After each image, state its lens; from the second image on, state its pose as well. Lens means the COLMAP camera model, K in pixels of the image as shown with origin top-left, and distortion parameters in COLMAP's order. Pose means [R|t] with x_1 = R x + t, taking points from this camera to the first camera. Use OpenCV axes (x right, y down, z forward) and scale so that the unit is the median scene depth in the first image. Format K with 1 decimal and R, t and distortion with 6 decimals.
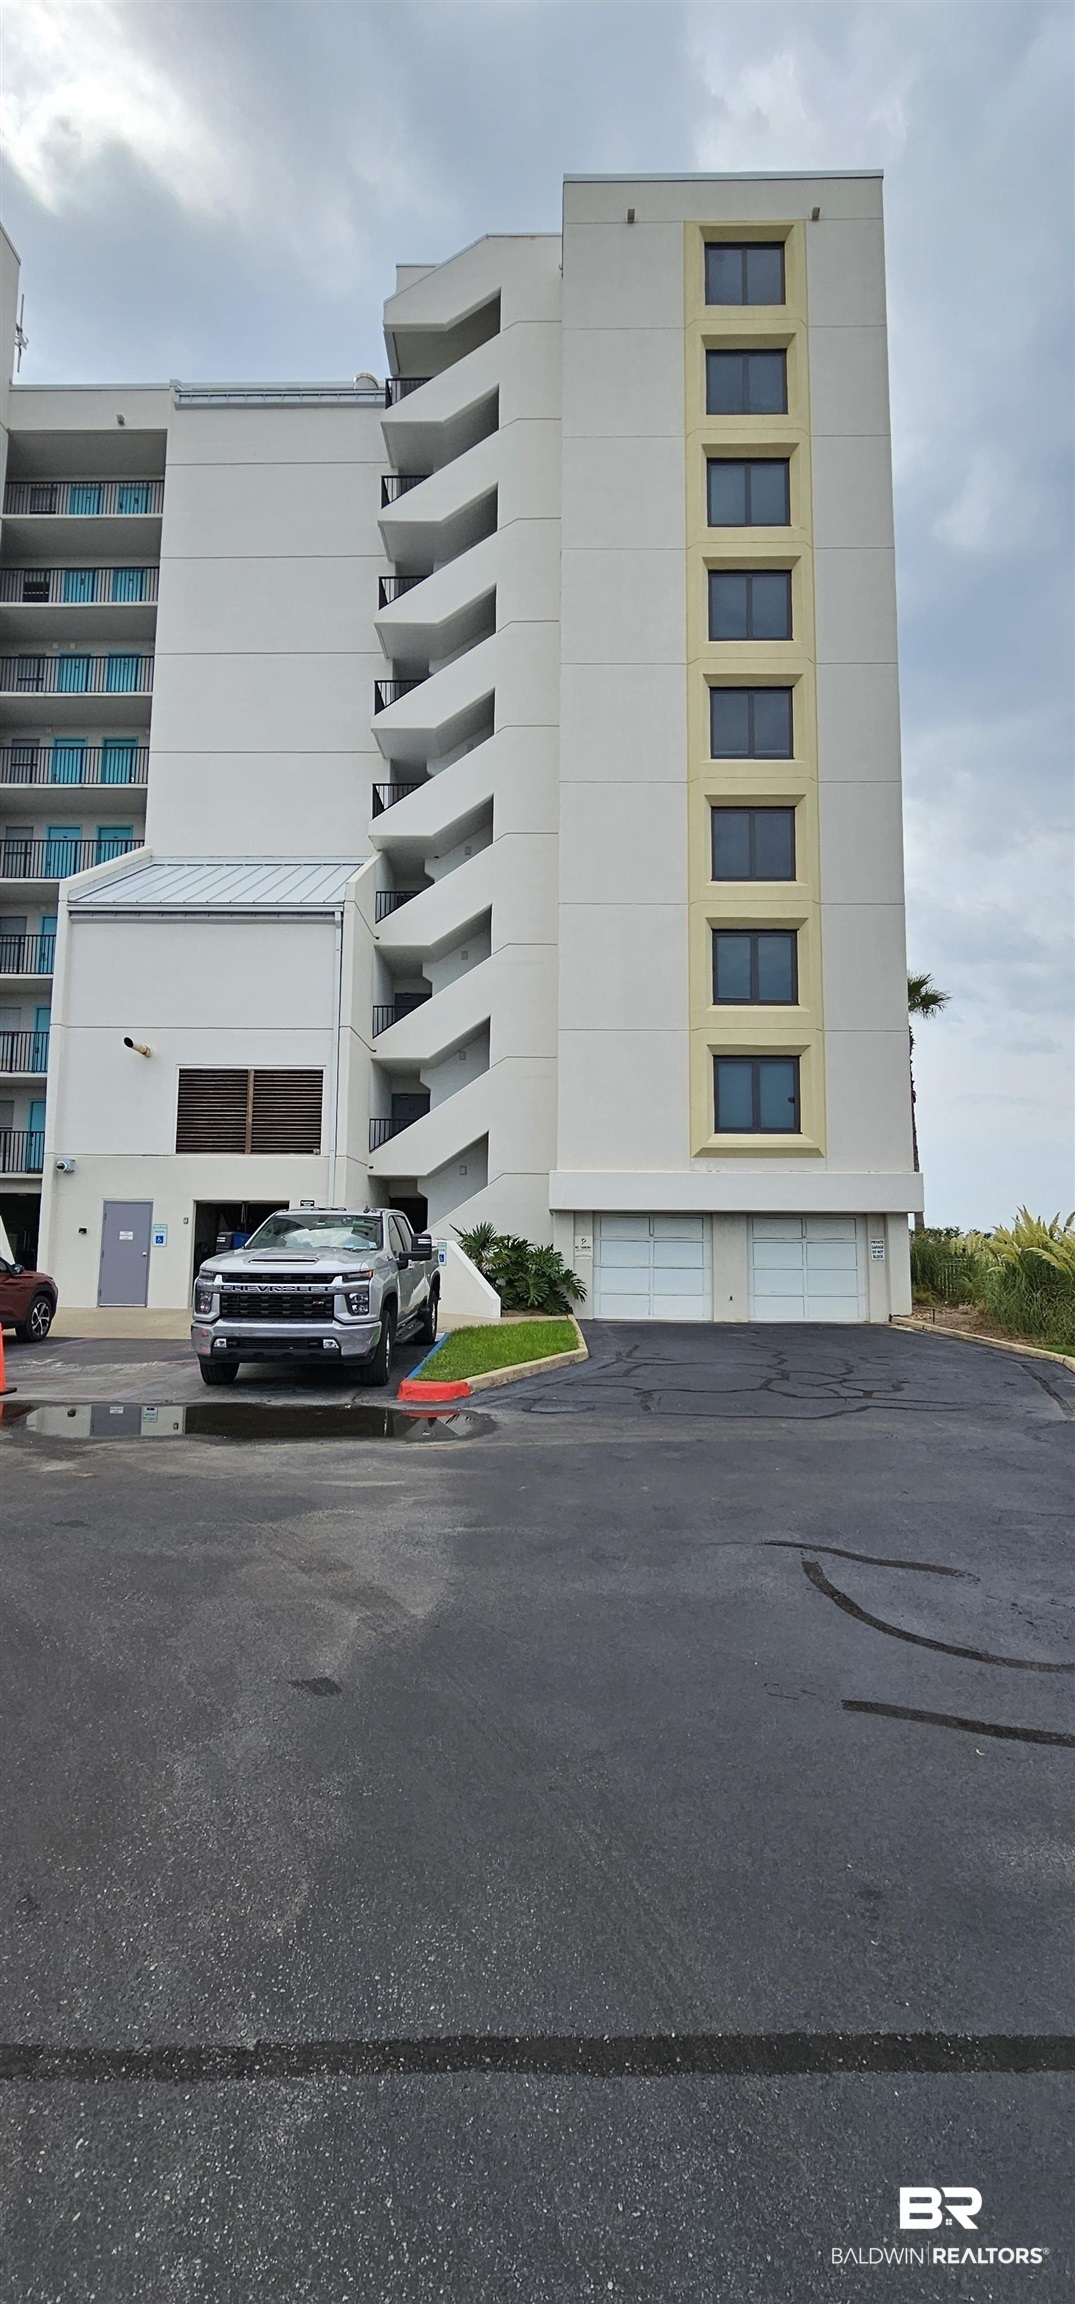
lens RADIAL K [[942.9, 0, 543.3], [0, 942.9, 1146.4], [0, 0, 1]] dist [-0.003312, 0.000924]
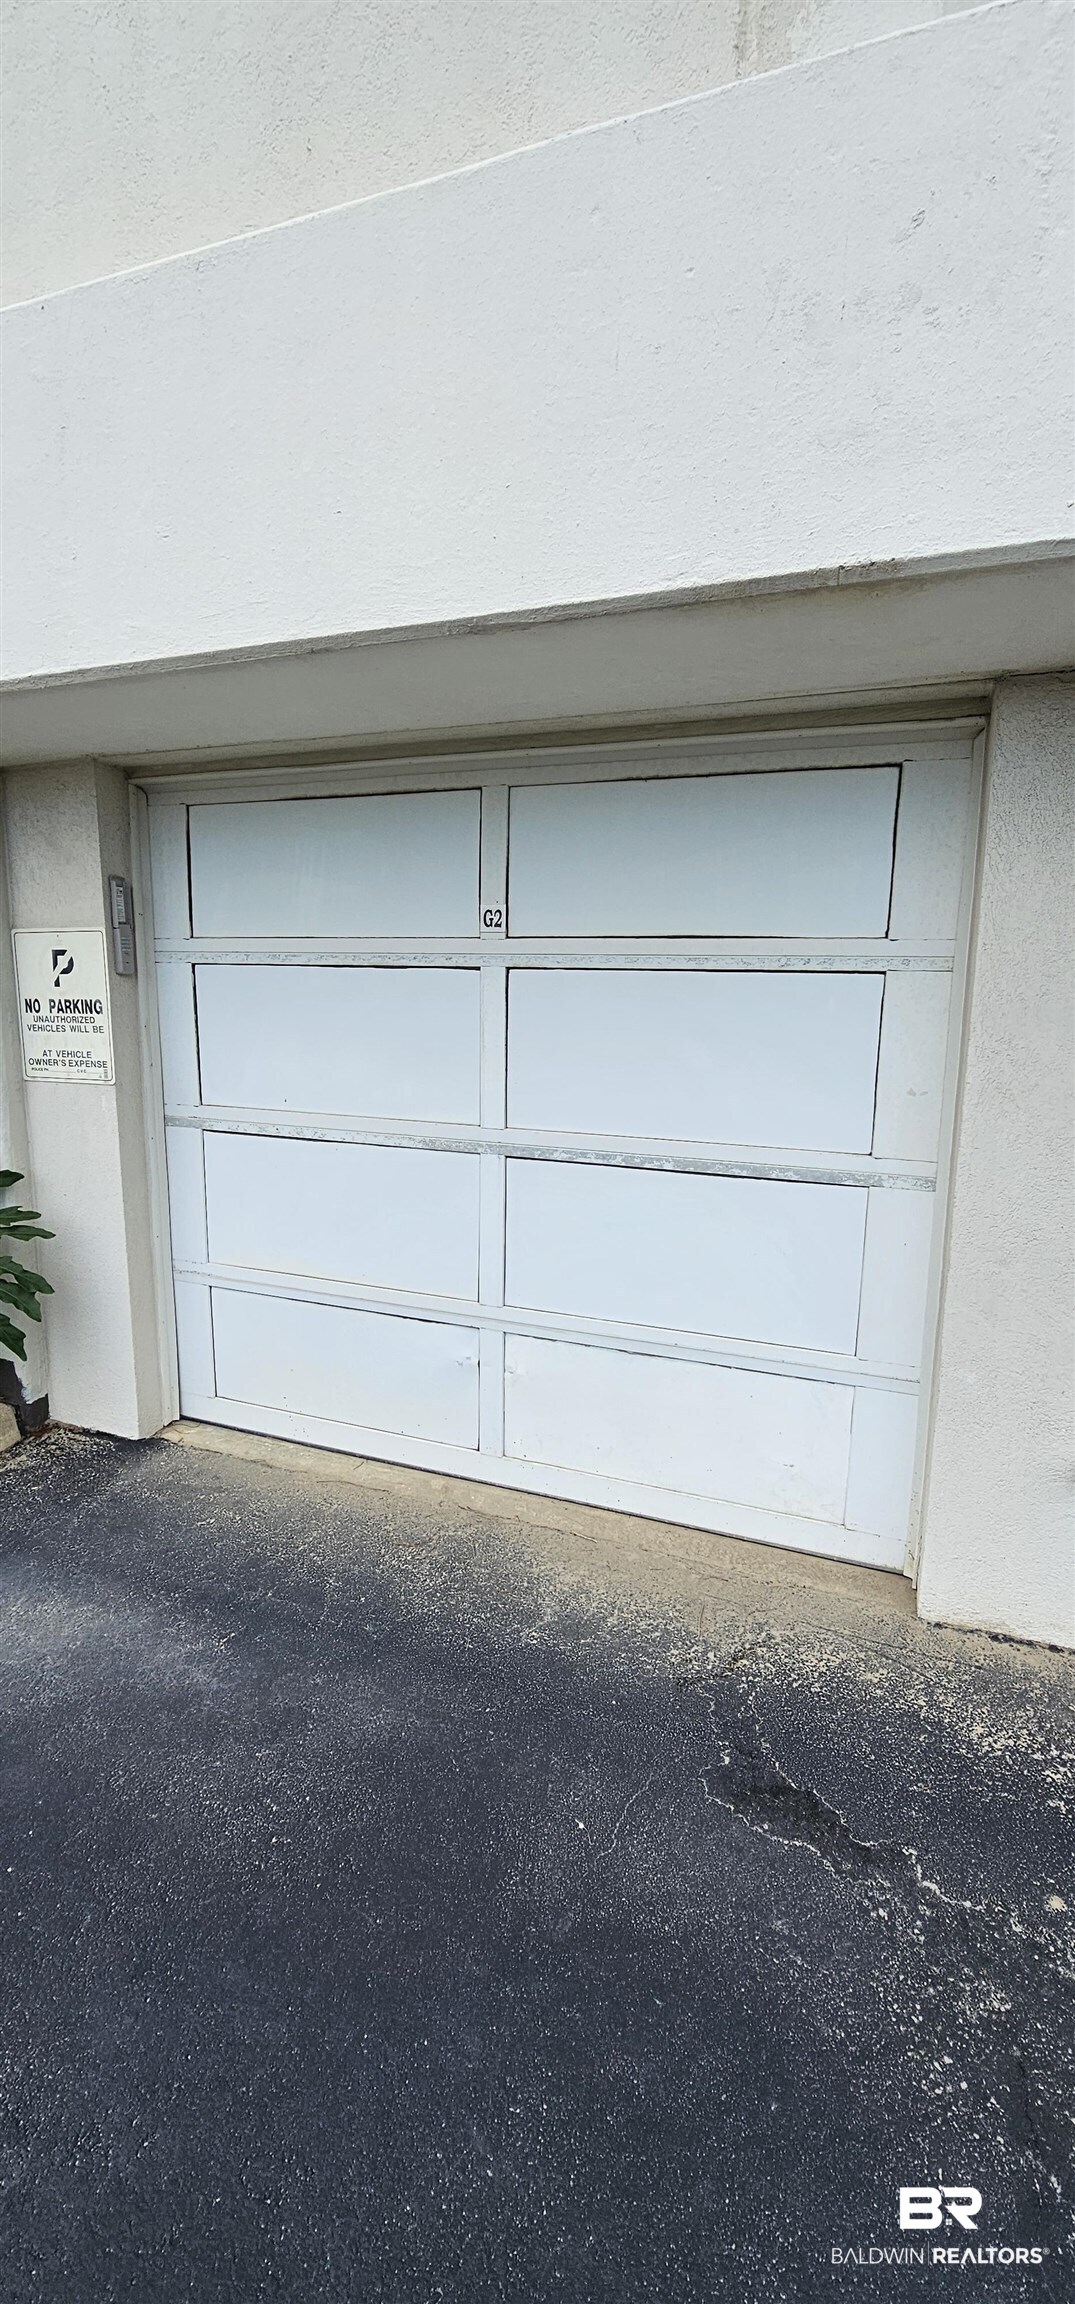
lens RADIAL K [[942.9, 0, 543.4], [0, 942.9, 1148.0], [0, 0, 1]] dist [-0.003312, 0.000924]
pose [[0.944212, 0.056005, -0.324541, 0.171145], [0.033718, 0.963818, 0.264420, 0.091983], [0.327607, -0.260612, 0.908160, 0.885221]]
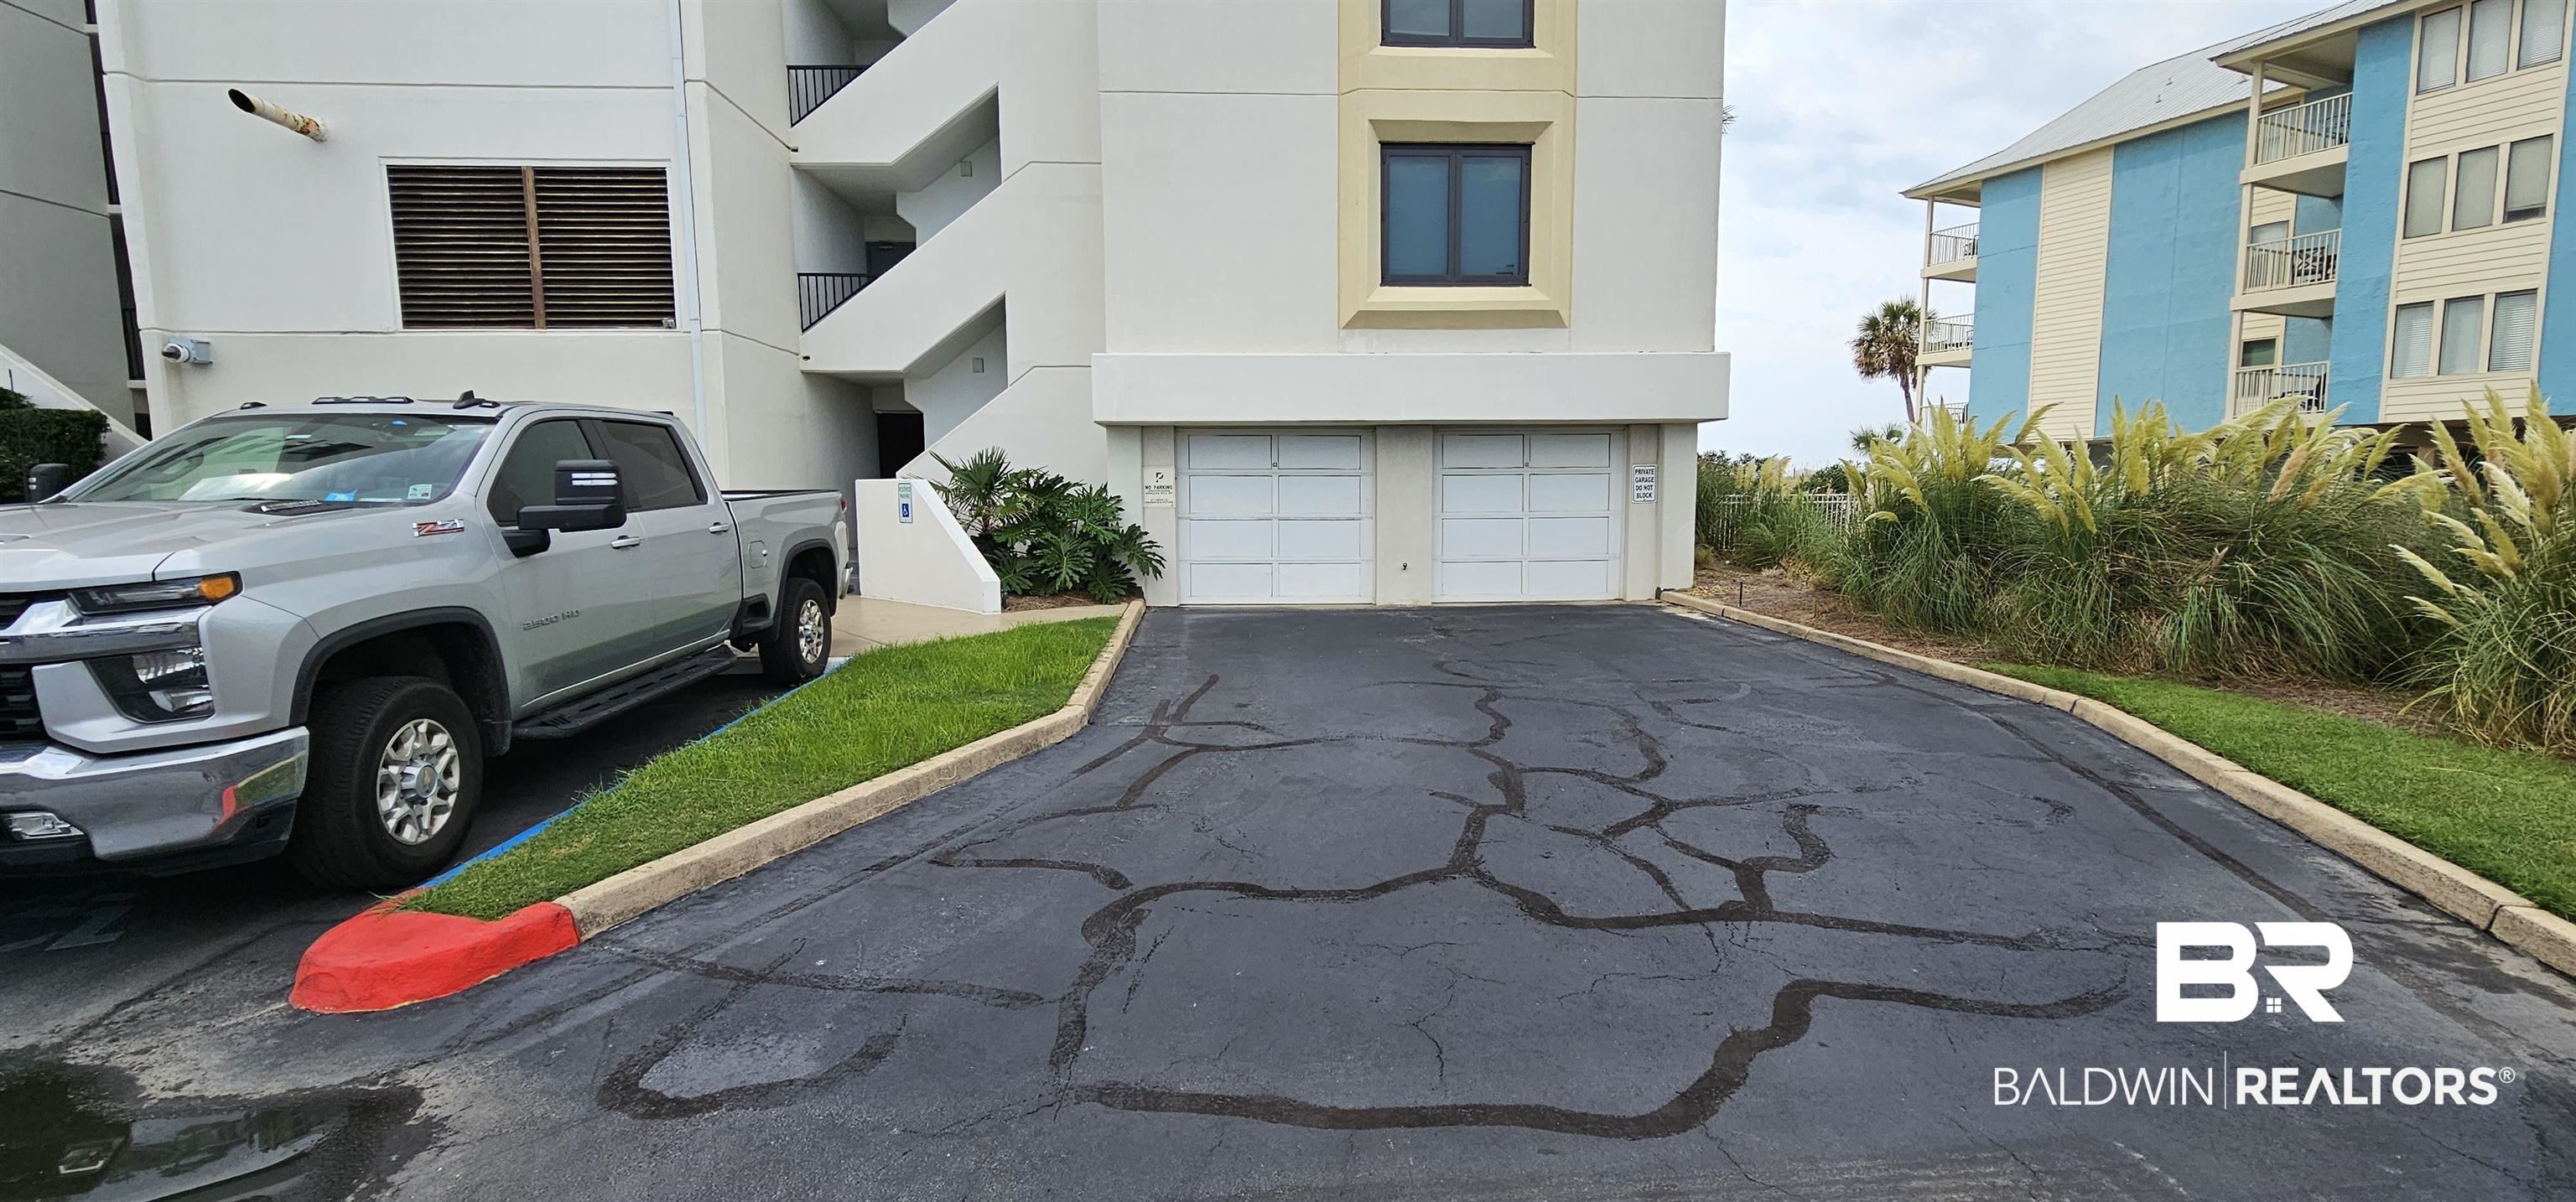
lens RADIAL K [[1054.0, 0, 1277.3], [0, 1054.0, 597.0], [0, 0, 1]] dist [-0.003312, 0.000924]
pose [[0.997813, -0.022492, 0.062160, 0.074256], [0.008994, 0.977782, 0.209433, 0.036735], [-0.065490, -0.208416, 0.975845, 0.336305]]
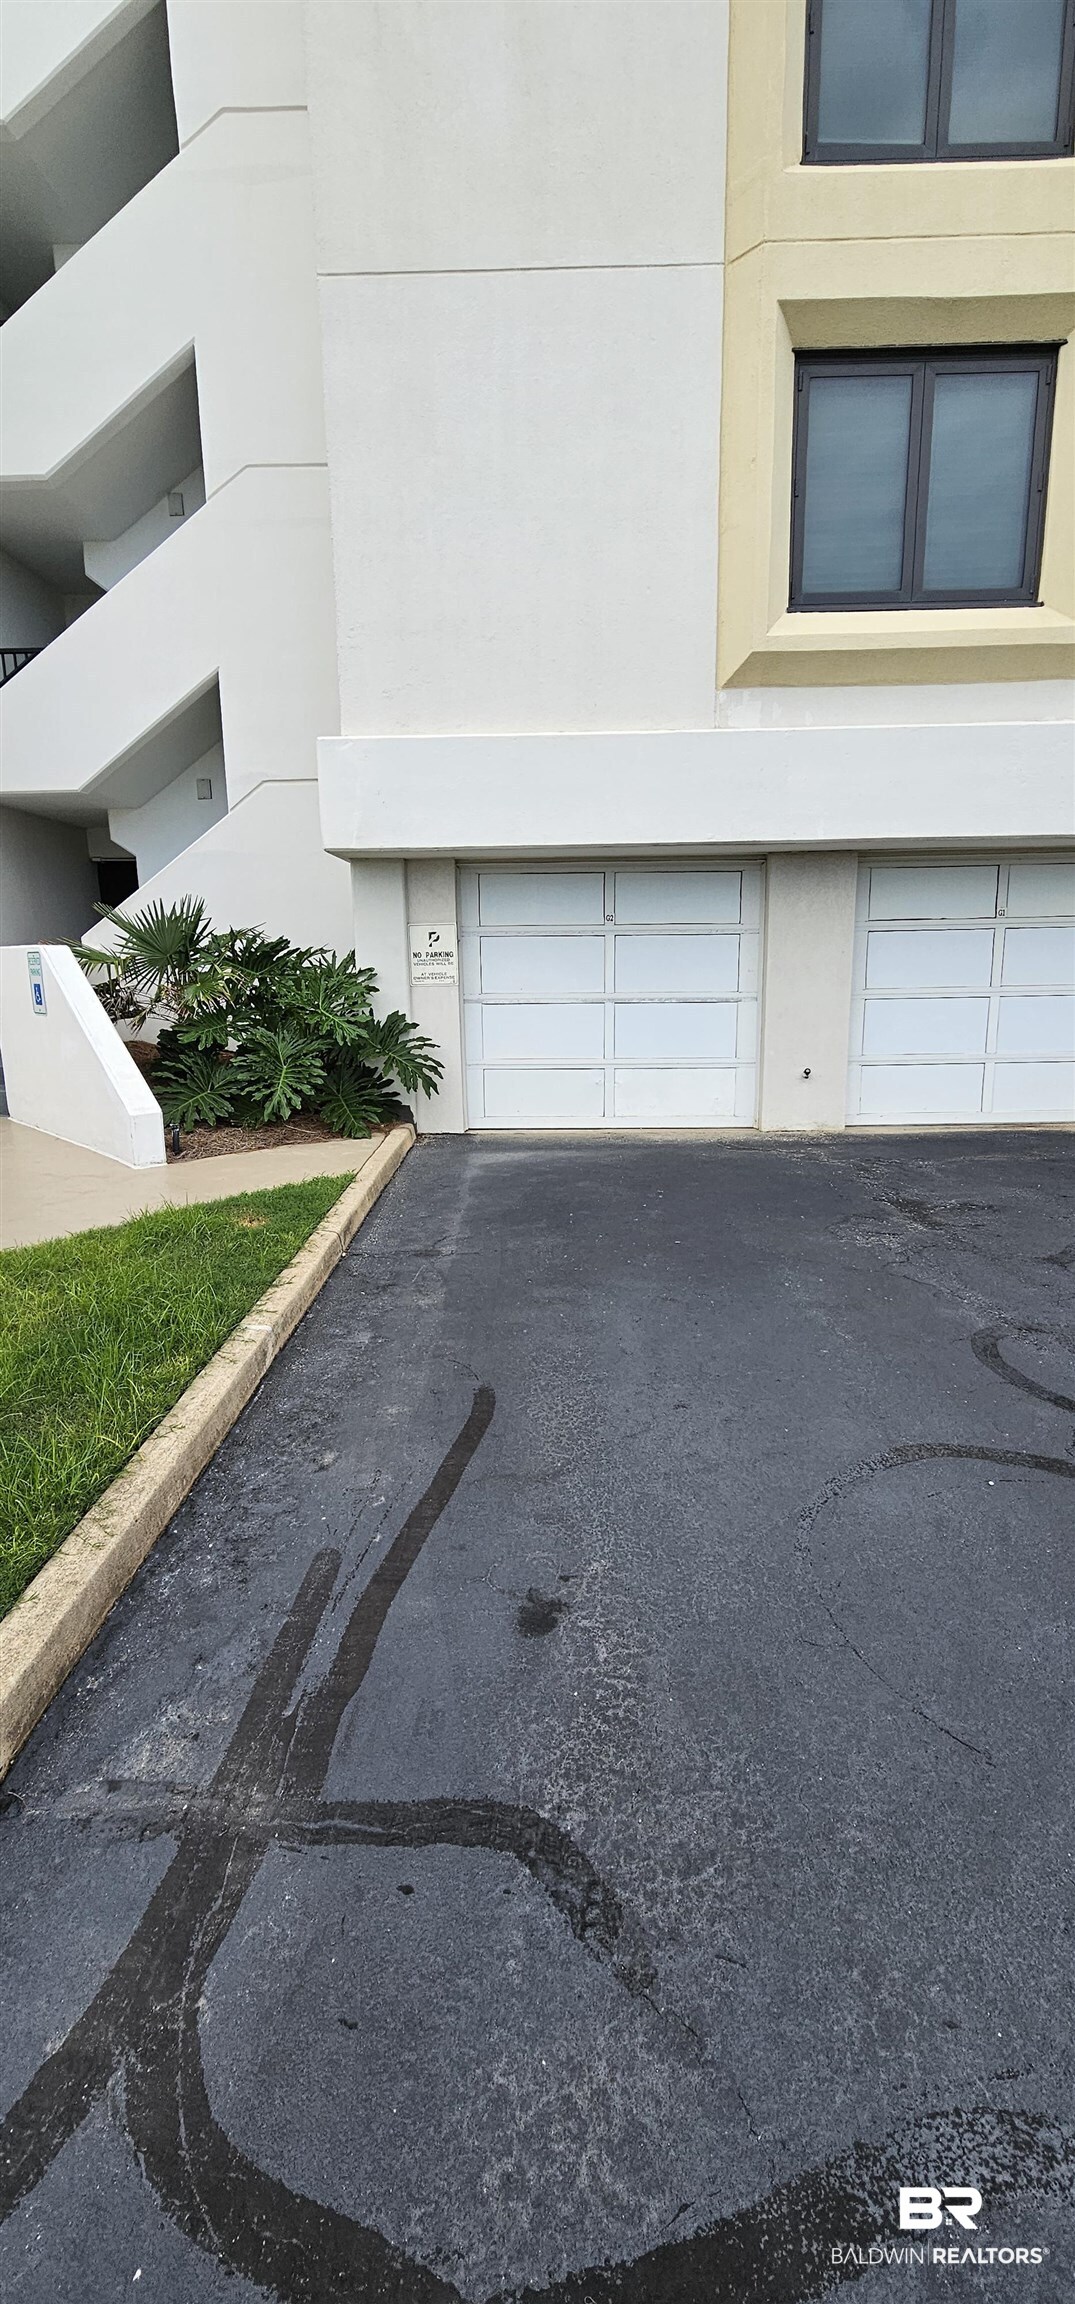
lens RADIAL K [[942.9, 0, 531.2], [0, 942.9, 1149.2], [0, 0, 1]] dist [-0.003312, 0.000924]
pose [[0.999632, -0.025197, -0.010096, 0.085235], [0.027068, 0.953234, 0.301018, 0.068013], [0.002040, -0.301180, 0.953565, 0.607389]]
